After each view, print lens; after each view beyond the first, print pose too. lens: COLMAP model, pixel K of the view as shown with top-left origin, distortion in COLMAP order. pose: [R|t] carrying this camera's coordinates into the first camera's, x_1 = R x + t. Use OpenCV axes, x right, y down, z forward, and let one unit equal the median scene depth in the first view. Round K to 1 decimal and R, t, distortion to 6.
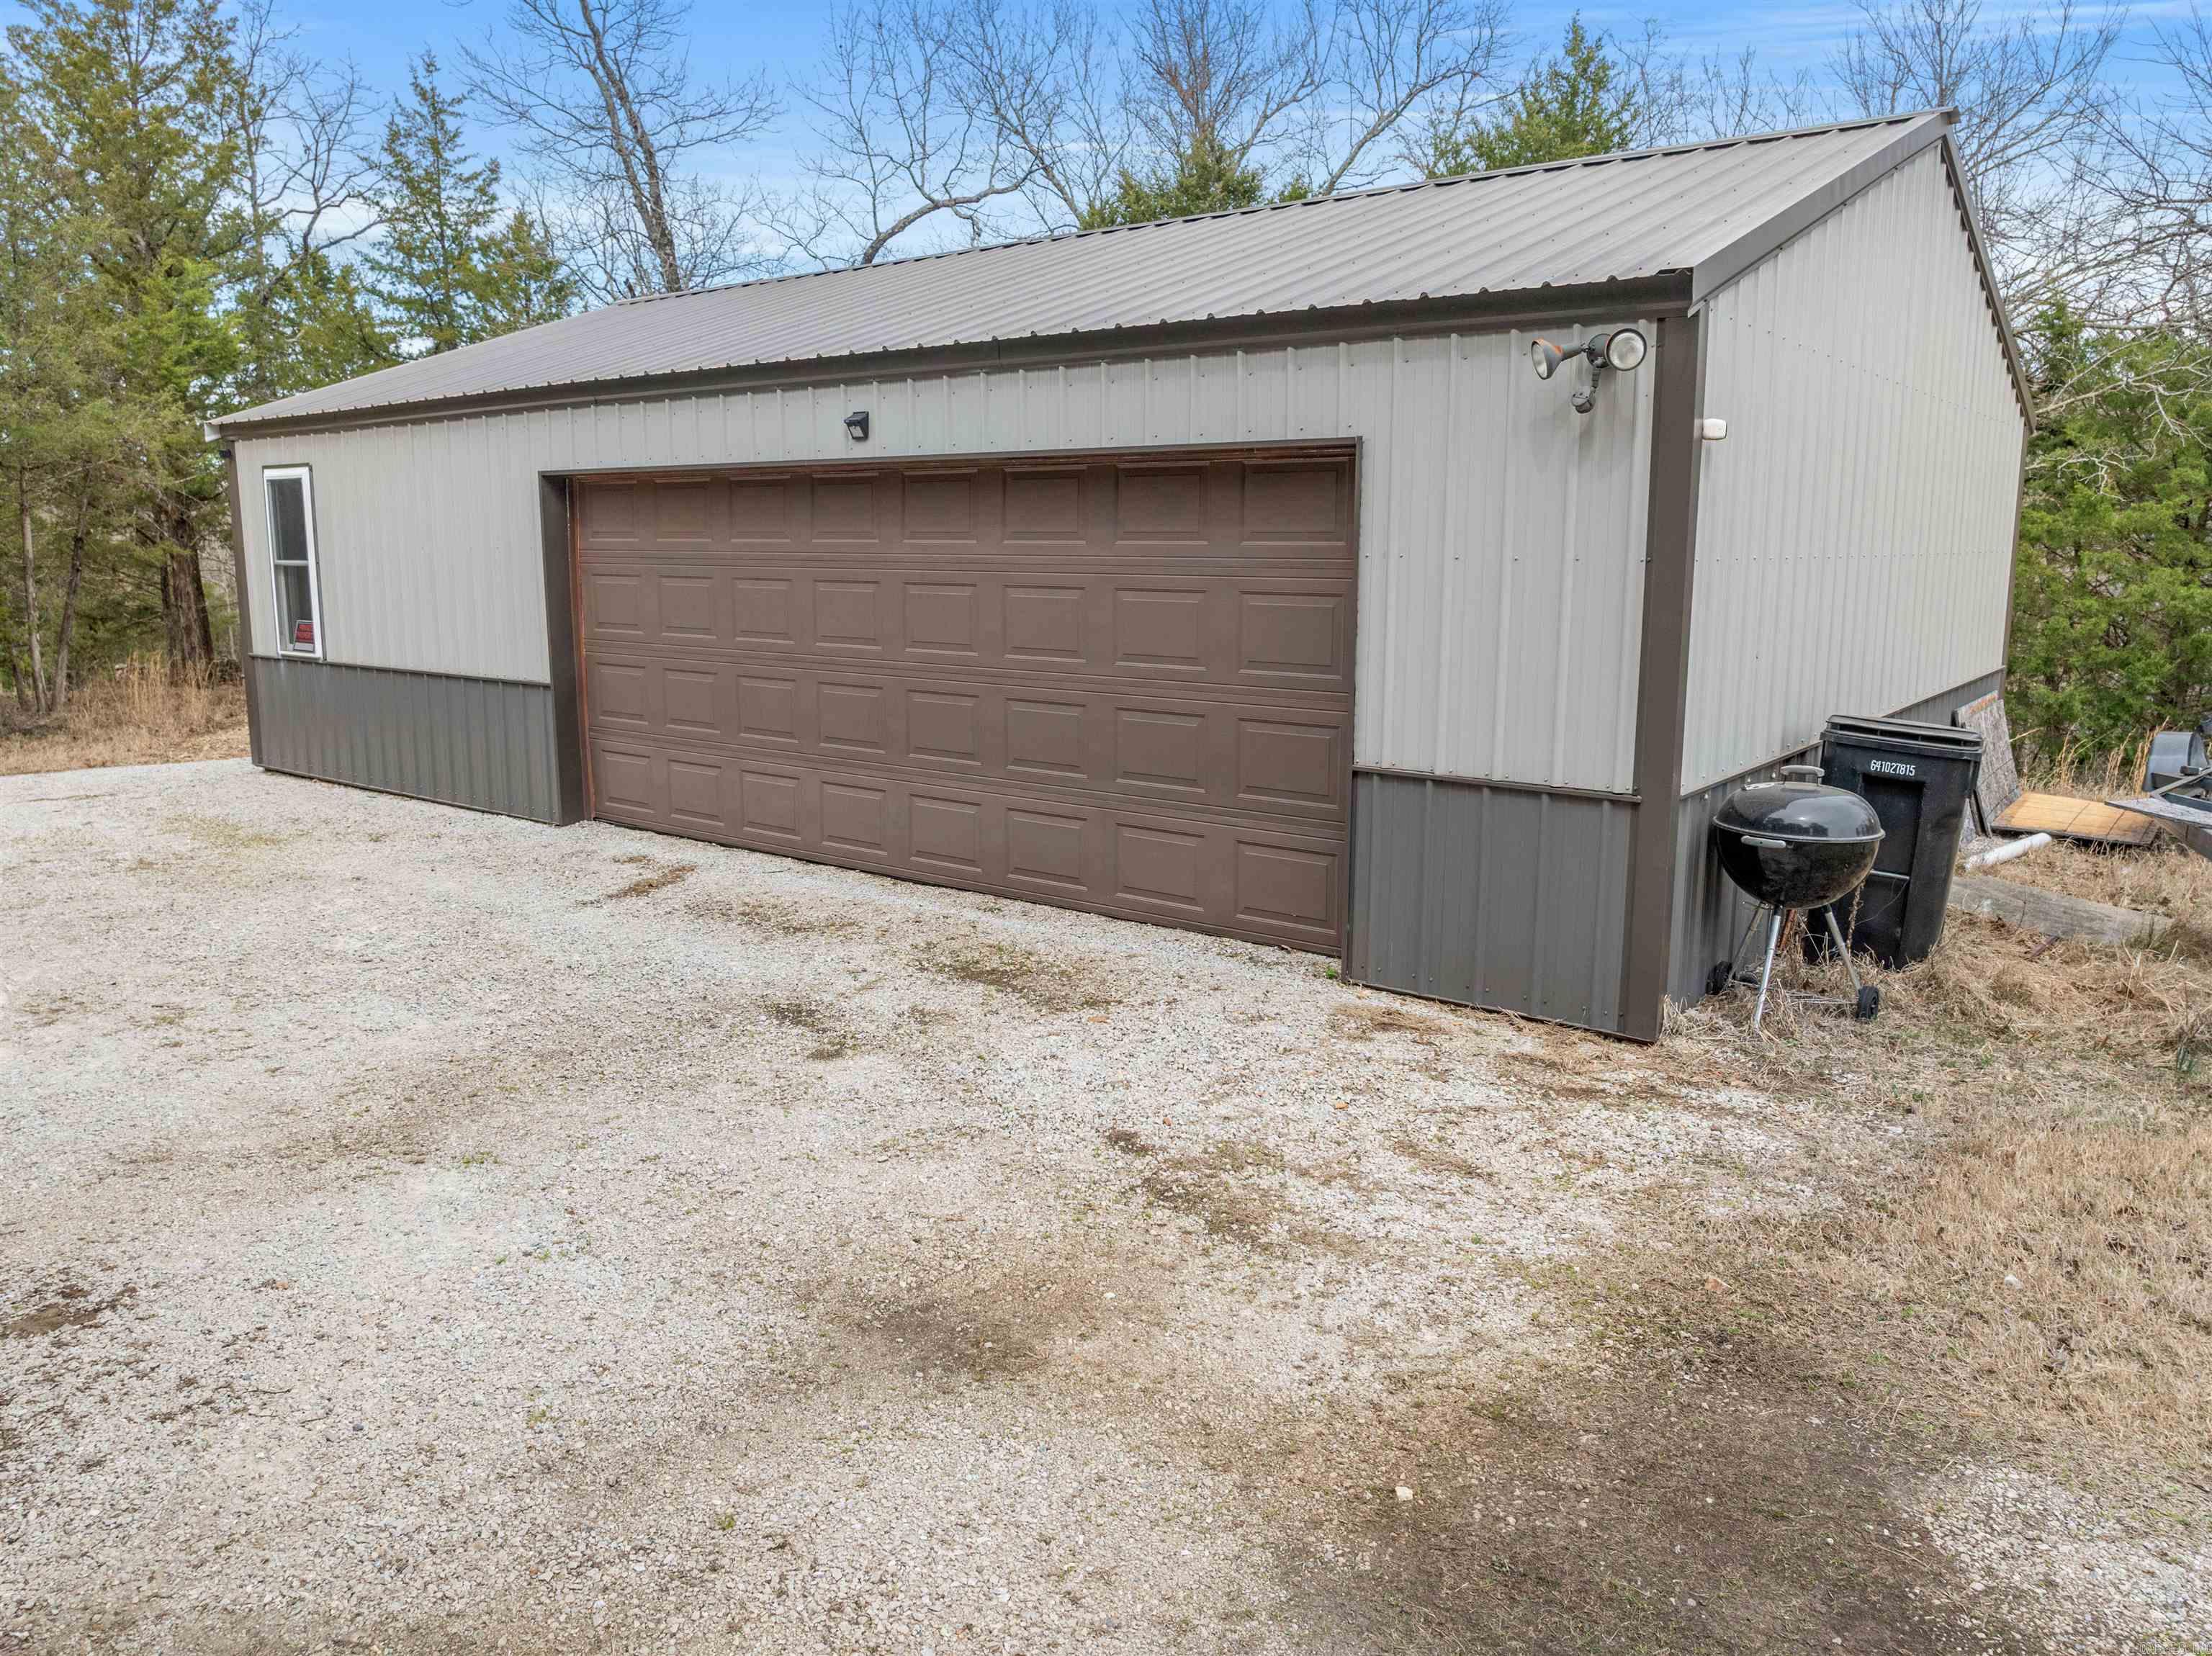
lens RADIAL K [[1565.5, 0, 1106.0], [0, 1565.5, 828.0], [0, 0, 1]] dist [-0.047132, 0.009917]
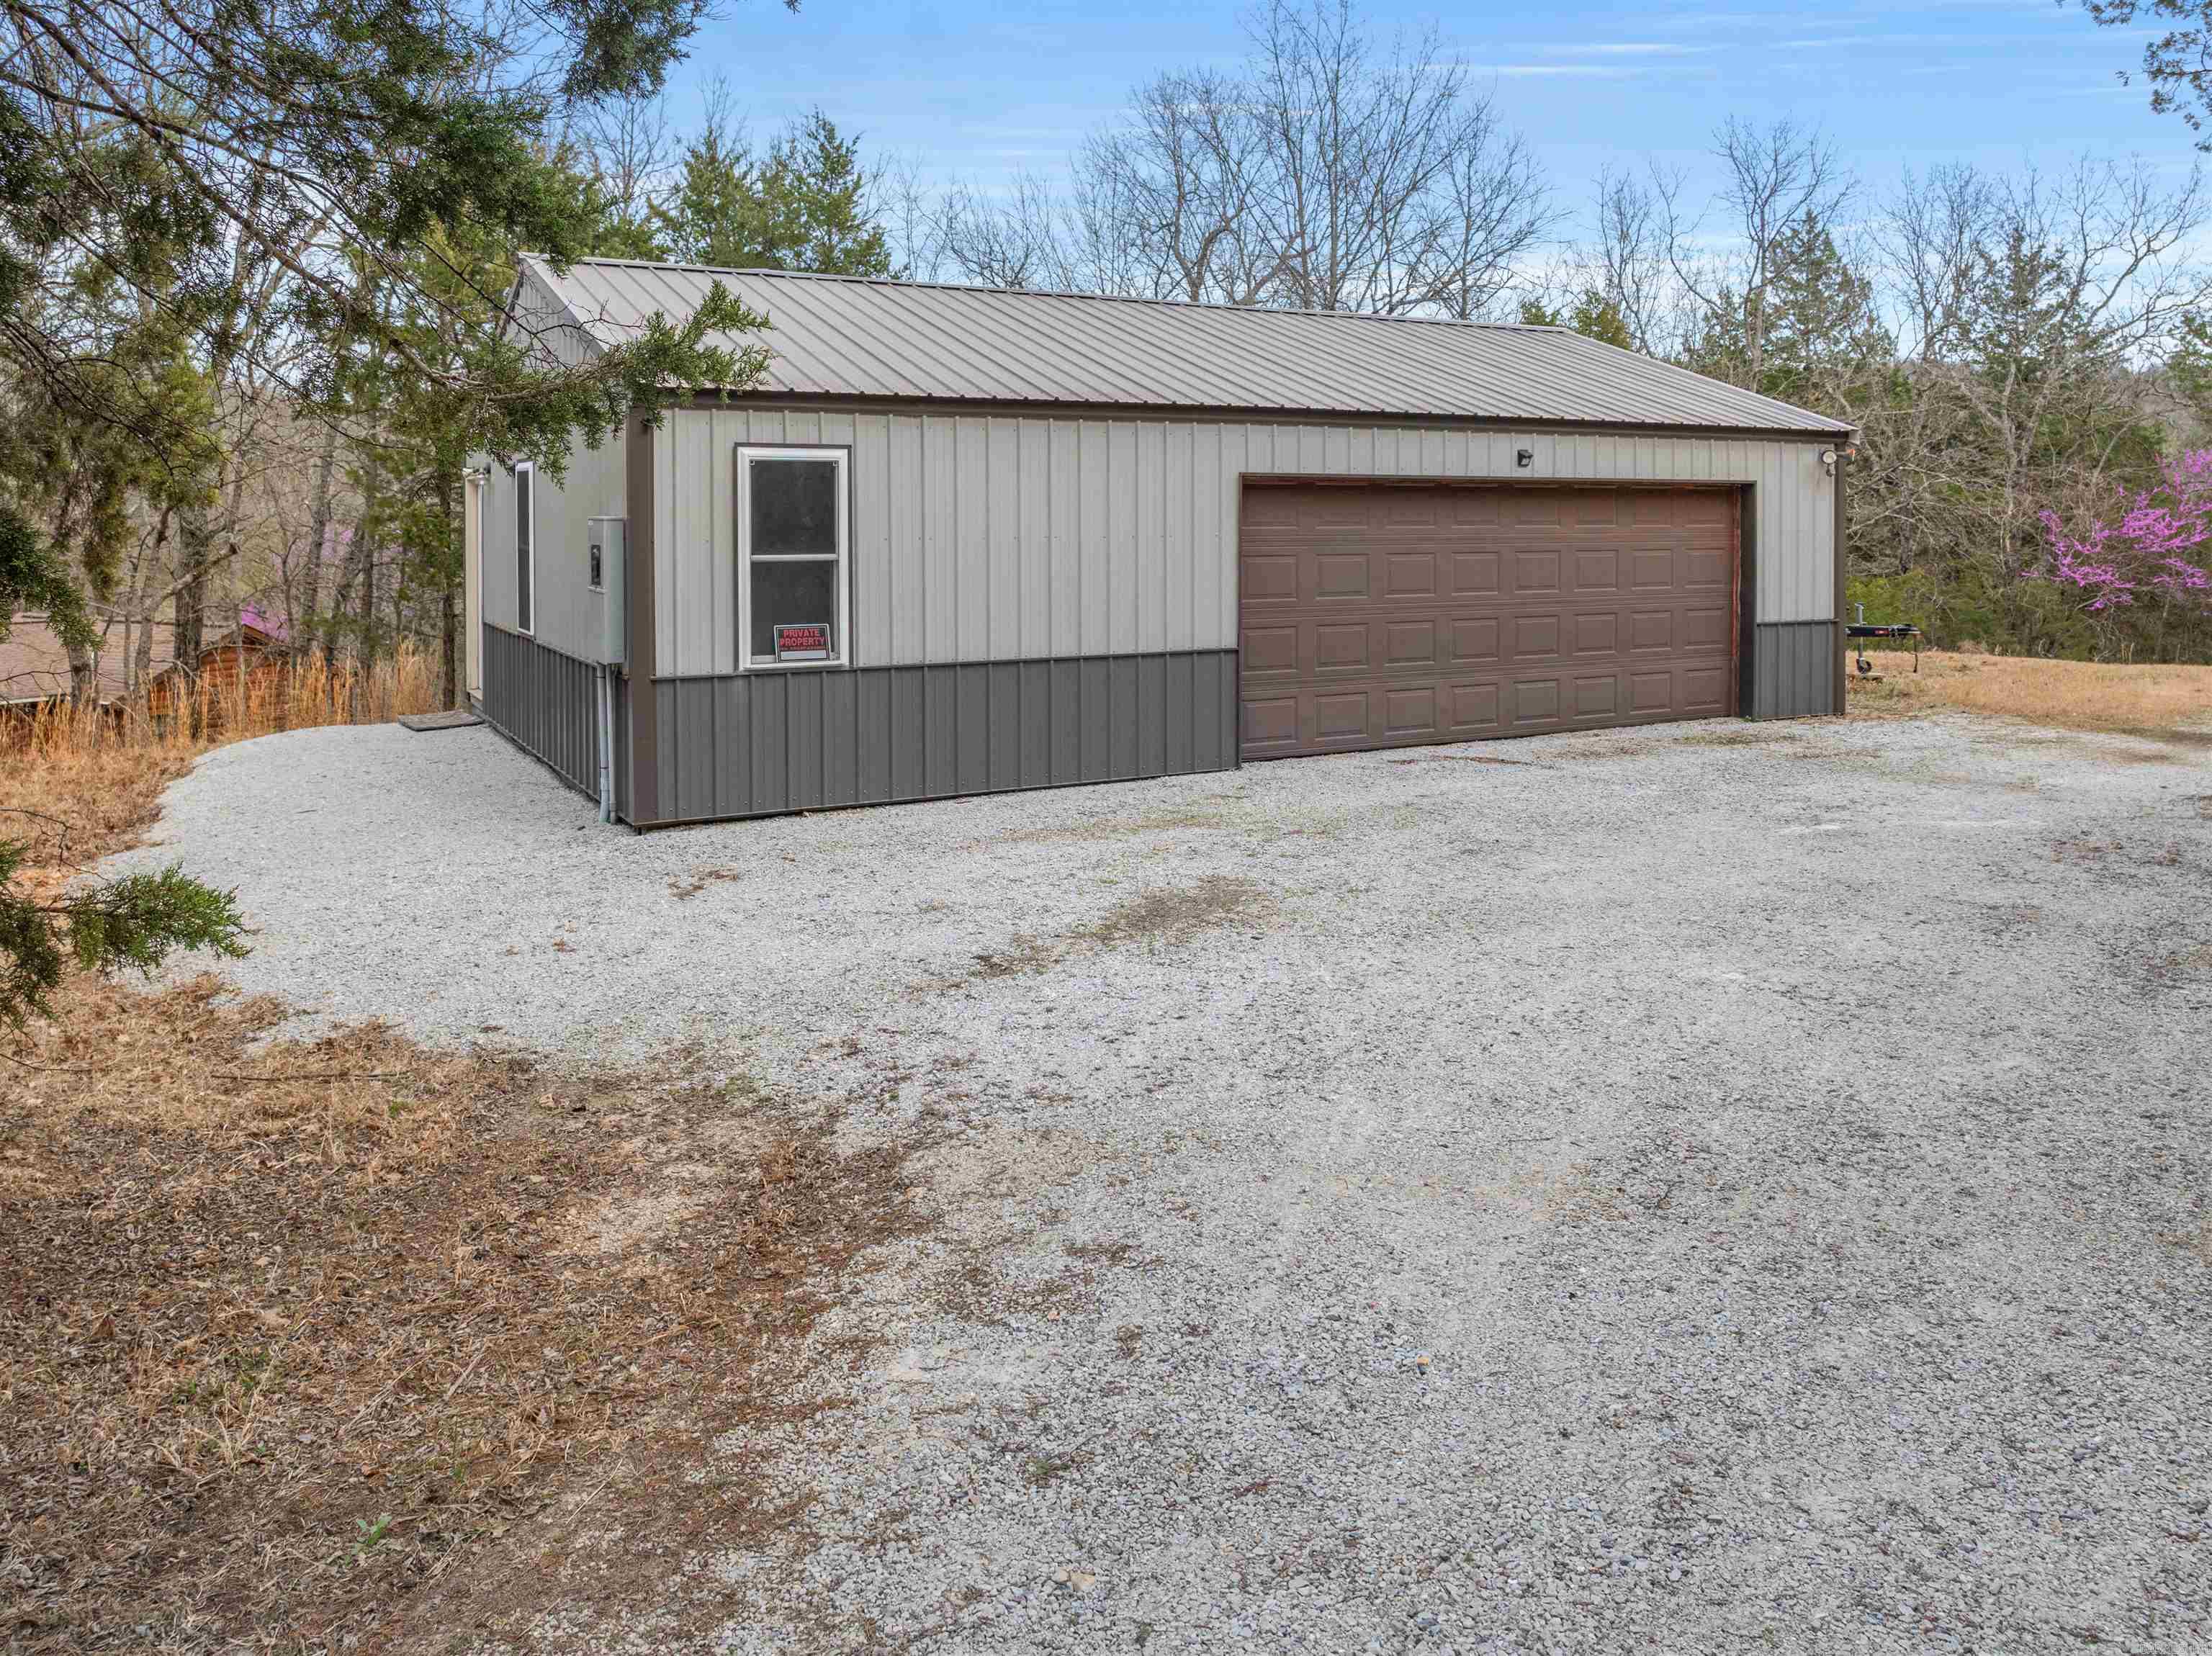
lens RADIAL K [[1565.5, 0, 1106.0], [0, 1565.5, 828.0], [0, 0, 1]] dist [-0.047132, 0.009917]
pose [[0.417381, -0.158888, 0.894733, -1.570891], [0.191776, 0.977822, 0.084182, -0.079967], [-0.888265, 0.136452, 0.438595, 0.596320]]
